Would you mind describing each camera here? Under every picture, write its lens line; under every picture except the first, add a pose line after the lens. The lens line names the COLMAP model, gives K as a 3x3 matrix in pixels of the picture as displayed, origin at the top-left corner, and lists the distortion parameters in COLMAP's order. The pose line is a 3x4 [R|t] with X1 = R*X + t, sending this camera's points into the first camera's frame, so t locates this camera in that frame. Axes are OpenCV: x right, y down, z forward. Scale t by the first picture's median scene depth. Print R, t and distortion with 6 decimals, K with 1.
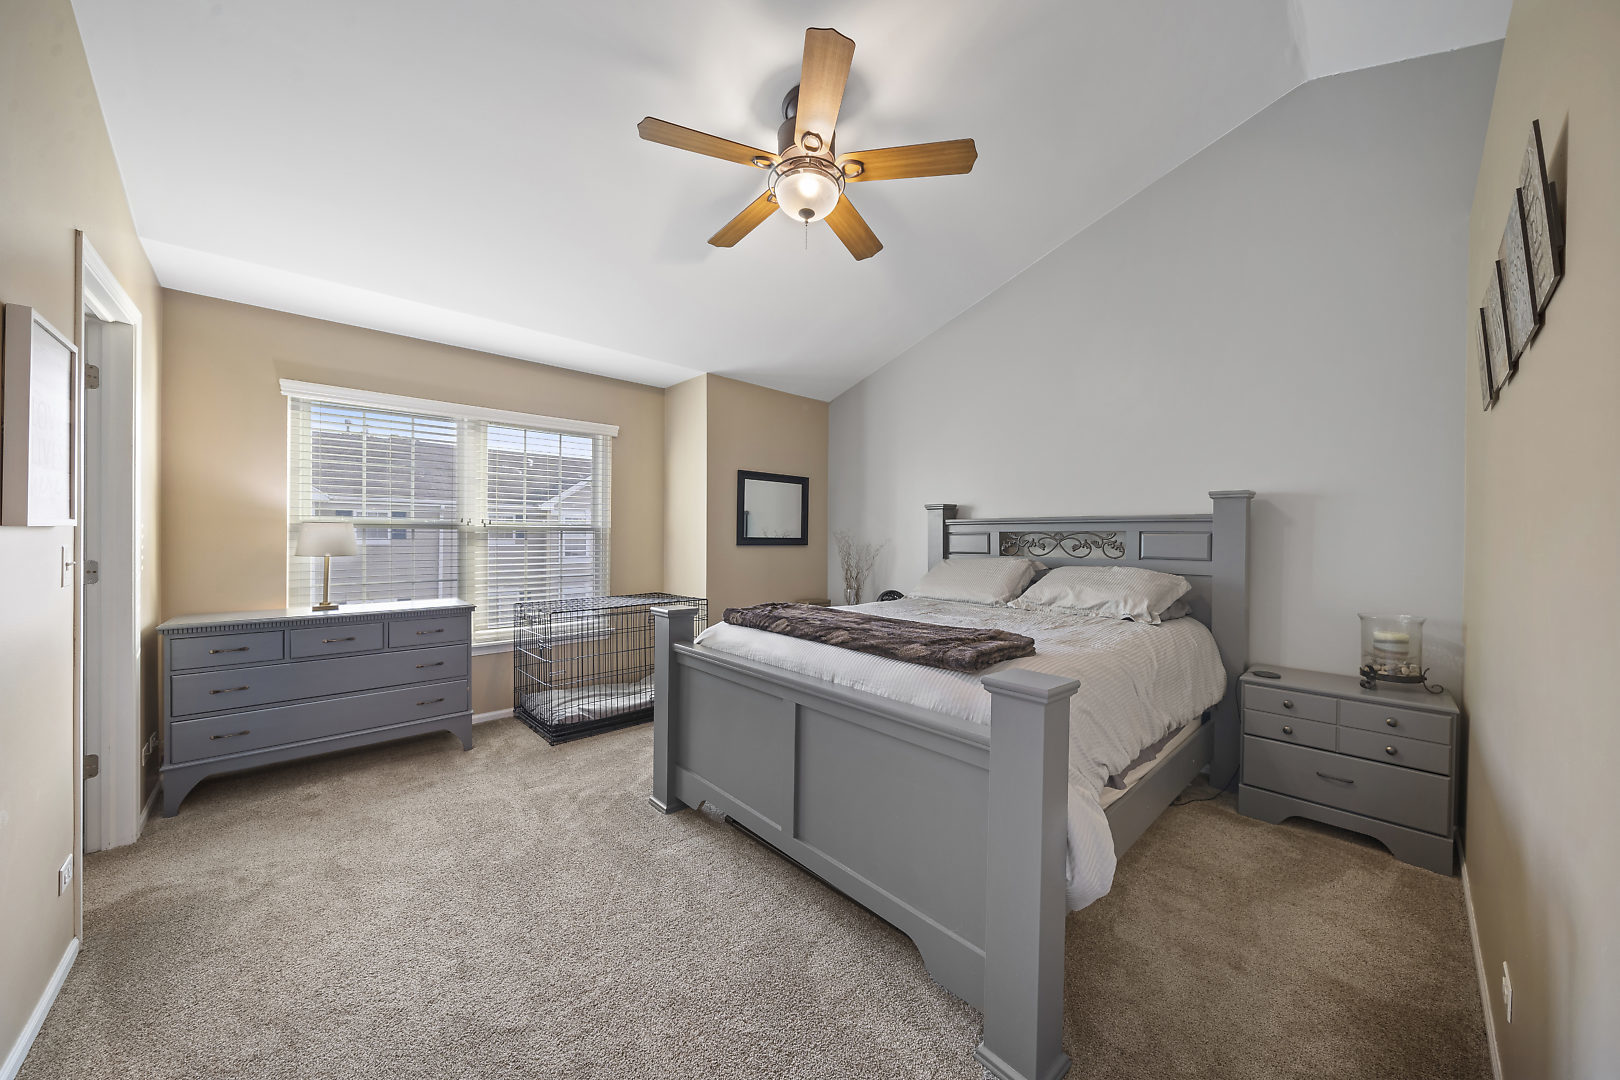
lens RADIAL K [[556.4, 0, 803.4], [0, 556.4, 537.0], [0, 0, 1]] dist [-0.000756, -0.000032]
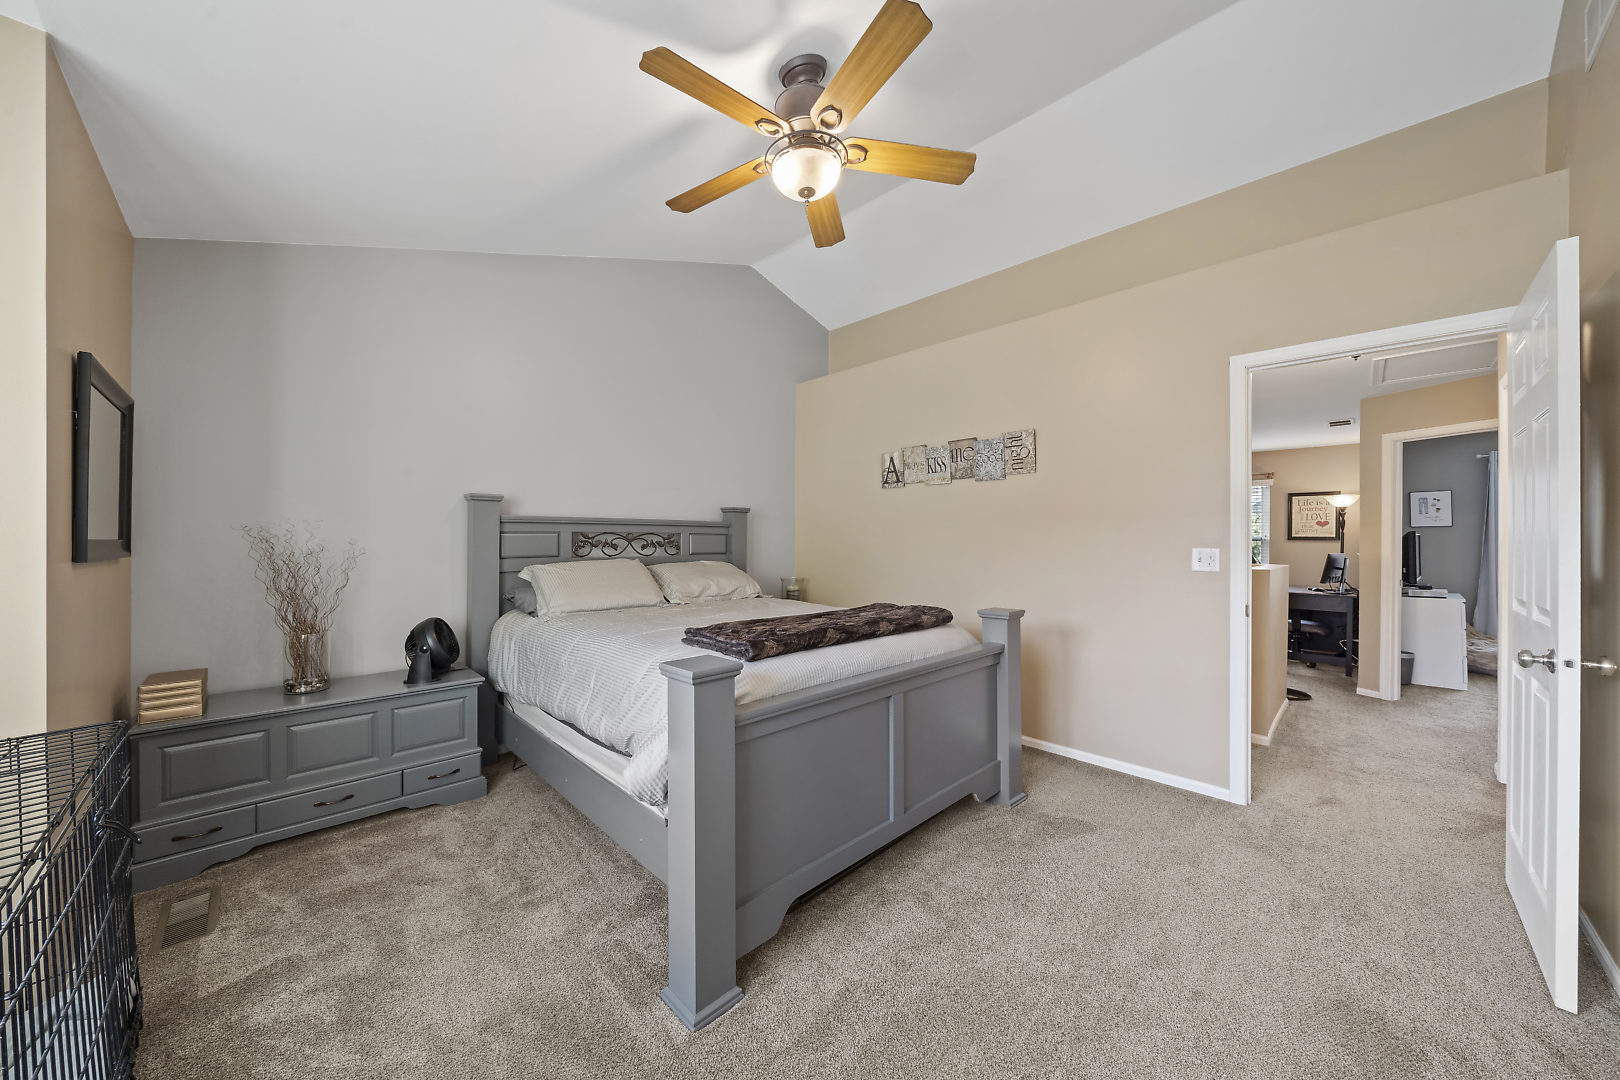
lens RADIAL K [[556.4, 0, 803.9], [0, 556.4, 547.6], [0, 0, 1]] dist [-0.000756, -0.000032]
pose [[-0.024472, -0.021226, 0.999475, -0.735318], [-0.003426, 0.999770, 0.021148, -0.005160], [-0.999695, -0.002907, -0.024539, 0.820401]]
